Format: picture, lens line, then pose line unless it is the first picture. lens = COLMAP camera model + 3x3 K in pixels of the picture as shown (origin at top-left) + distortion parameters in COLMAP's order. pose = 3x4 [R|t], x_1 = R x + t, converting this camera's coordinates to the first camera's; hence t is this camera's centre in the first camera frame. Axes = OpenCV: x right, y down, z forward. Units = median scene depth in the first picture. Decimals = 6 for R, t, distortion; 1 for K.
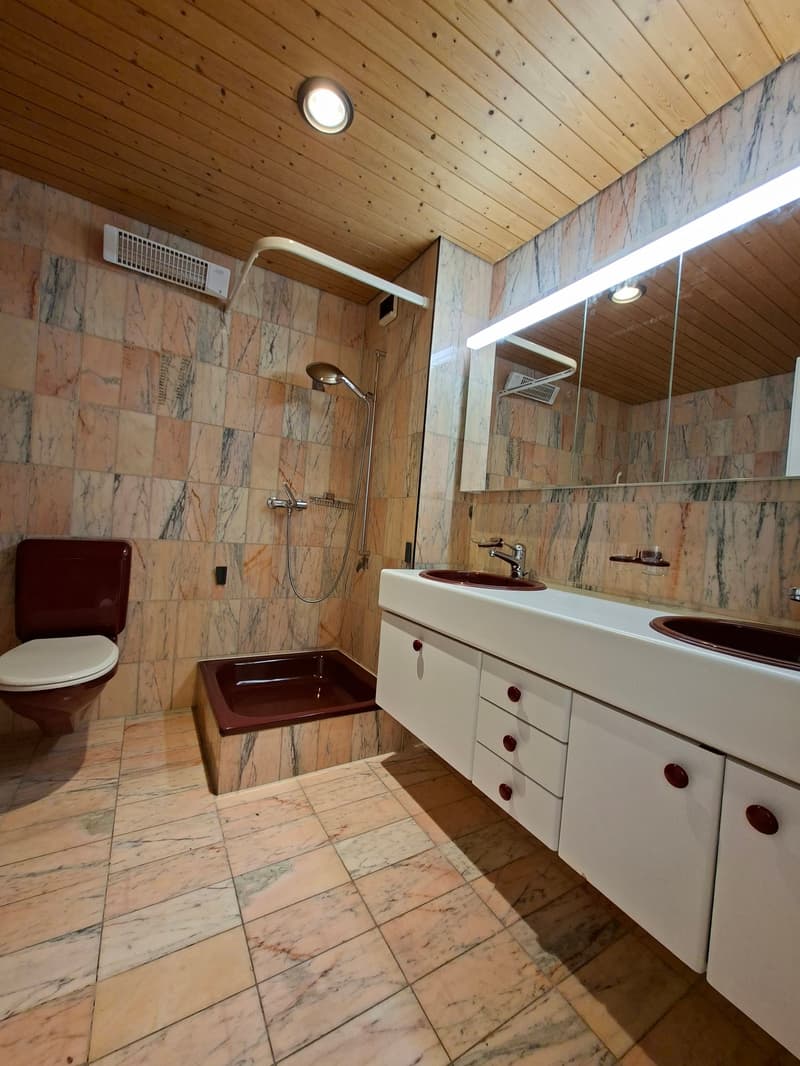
lens RADIAL K [[421.5, 0, 395.3], [0, 421.5, 532.1], [0, 0, 1]] dist [-0.000898, 0.000495]
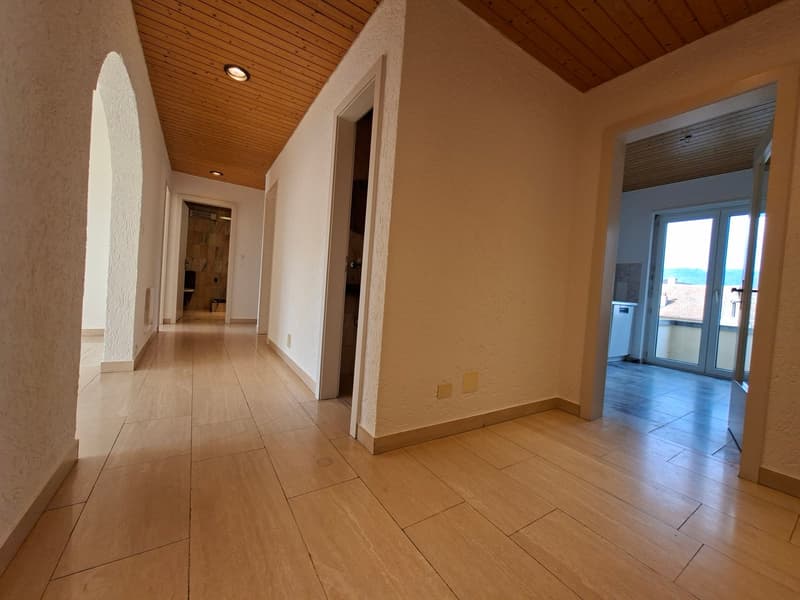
lens RADIAL K [[316.3, 0, 401.4], [0, 316.3, 294.2], [0, 0, 1]] dist [-0.000898, 0.000495]
pose [[0.998820, -0.000695, 0.048562, 1.317599], [-0.000170, 0.999841, 0.017808, 0.183334], [-0.048567, -0.017795, 0.998661, -2.319331]]
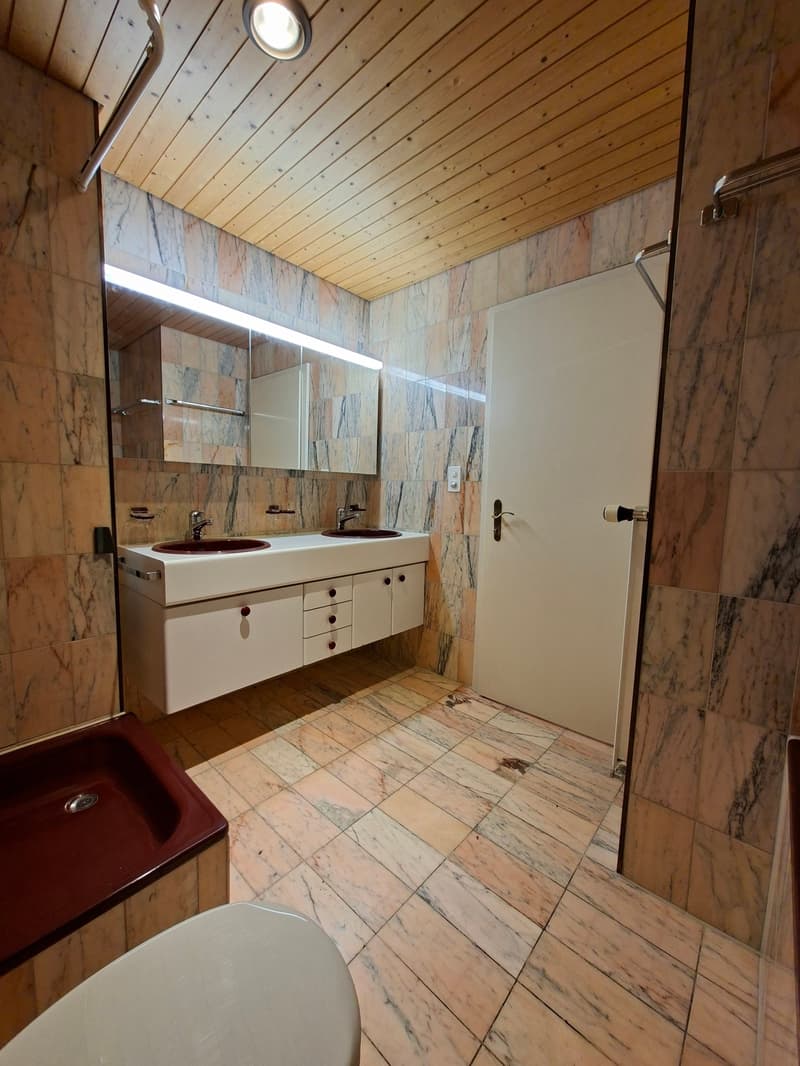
lens RADIAL K [[421.5, 0, 393.9], [0, 421.5, 532.6], [0, 0, 1]] dist [-0.000898, 0.000495]
pose [[-0.295701, -0.176985, 0.938742, -1.401519], [-0.032179, 0.983975, 0.175377, -0.193873], [-0.954738, 0.021651, -0.296658, 1.224544]]
